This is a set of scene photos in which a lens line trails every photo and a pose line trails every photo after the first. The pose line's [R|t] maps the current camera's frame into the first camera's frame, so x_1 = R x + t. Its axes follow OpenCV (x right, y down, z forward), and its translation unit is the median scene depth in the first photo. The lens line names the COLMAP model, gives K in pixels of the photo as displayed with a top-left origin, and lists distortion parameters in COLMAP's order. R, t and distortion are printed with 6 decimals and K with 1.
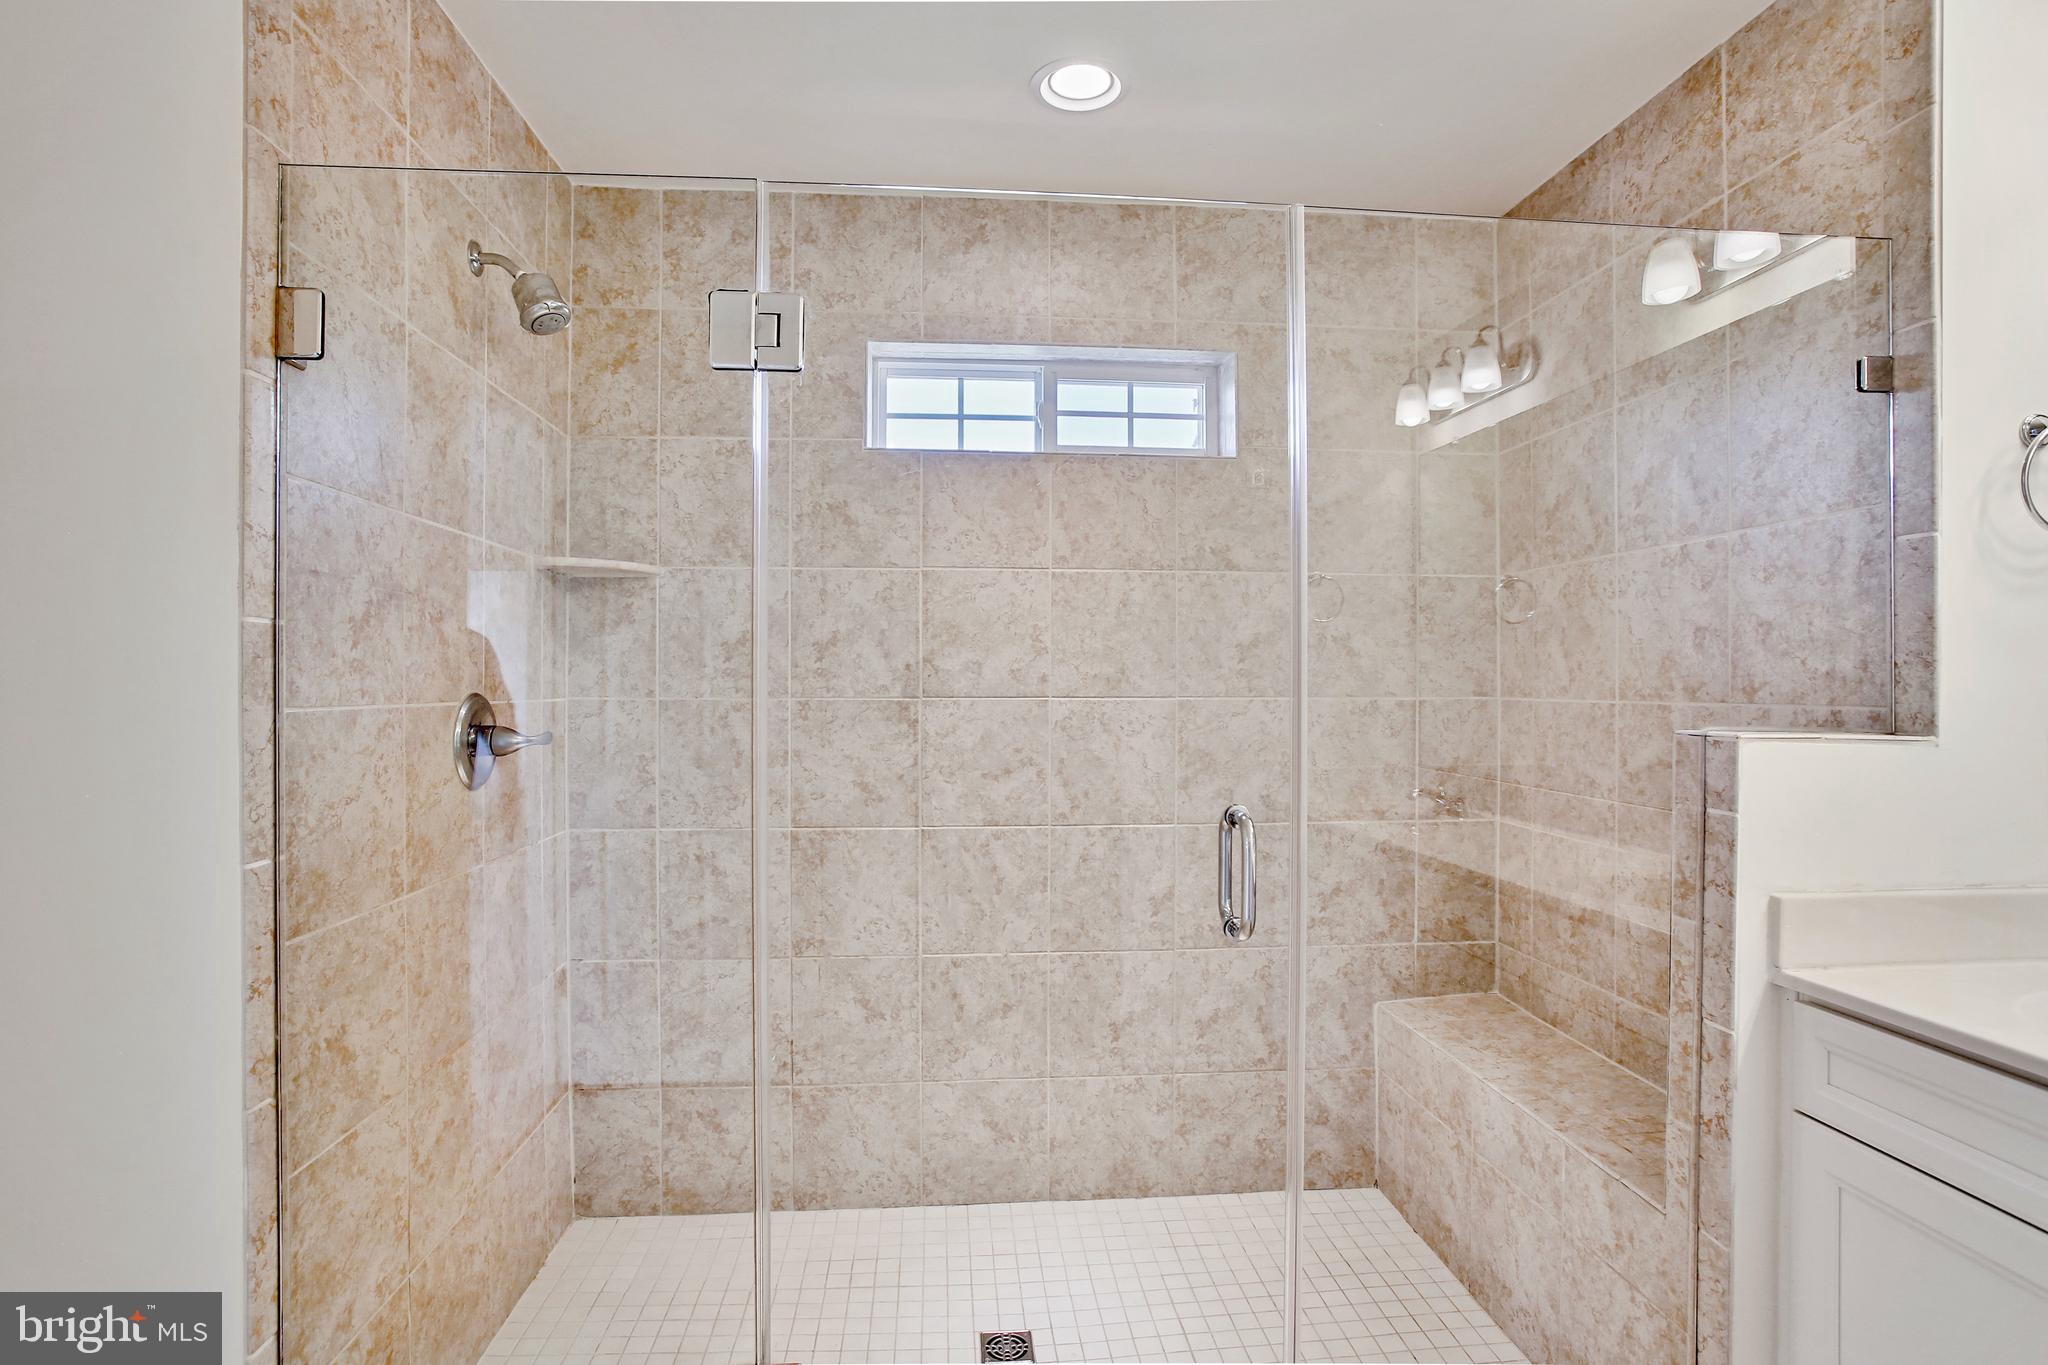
lens RADIAL K [[1044.6, 0, 1029.1], [0, 1044.6, 685.5], [0, 0, 1]] dist [-0.076965, 0.046633]
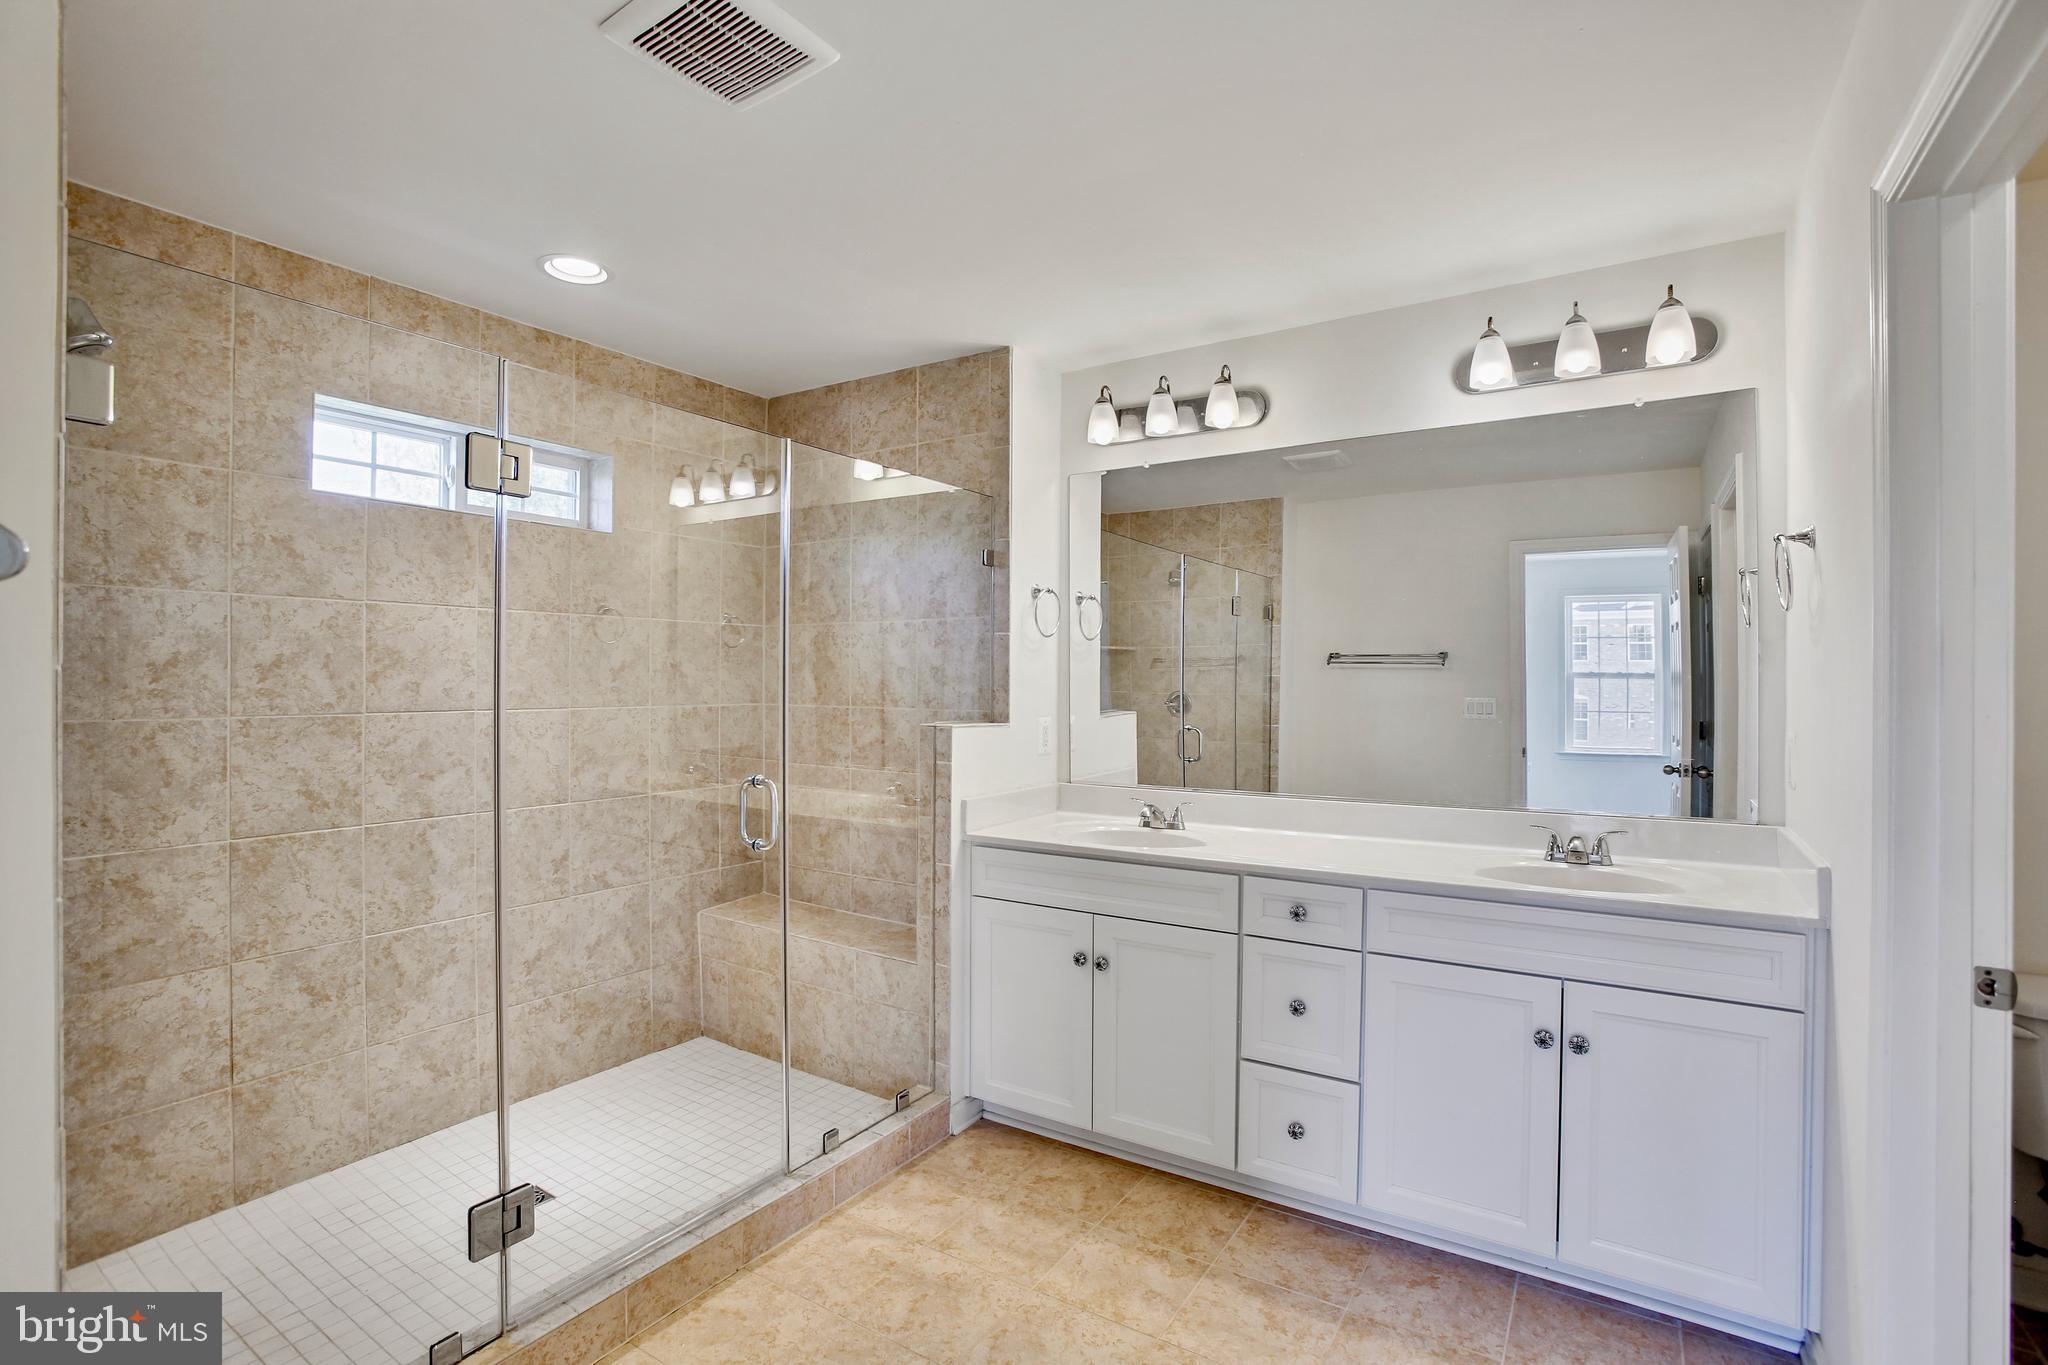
lens RADIAL K [[933.5, 0, 1016.8], [0, 933.5, 681.0], [0, 0, 1]] dist [-0.077970, 0.032207]
pose [[0.618891, 0.000892, 0.785477, -0.444681], [-0.003363, 0.999993, 0.001514, -0.028075], [-0.785470, -0.003578, 0.618889, -0.186489]]
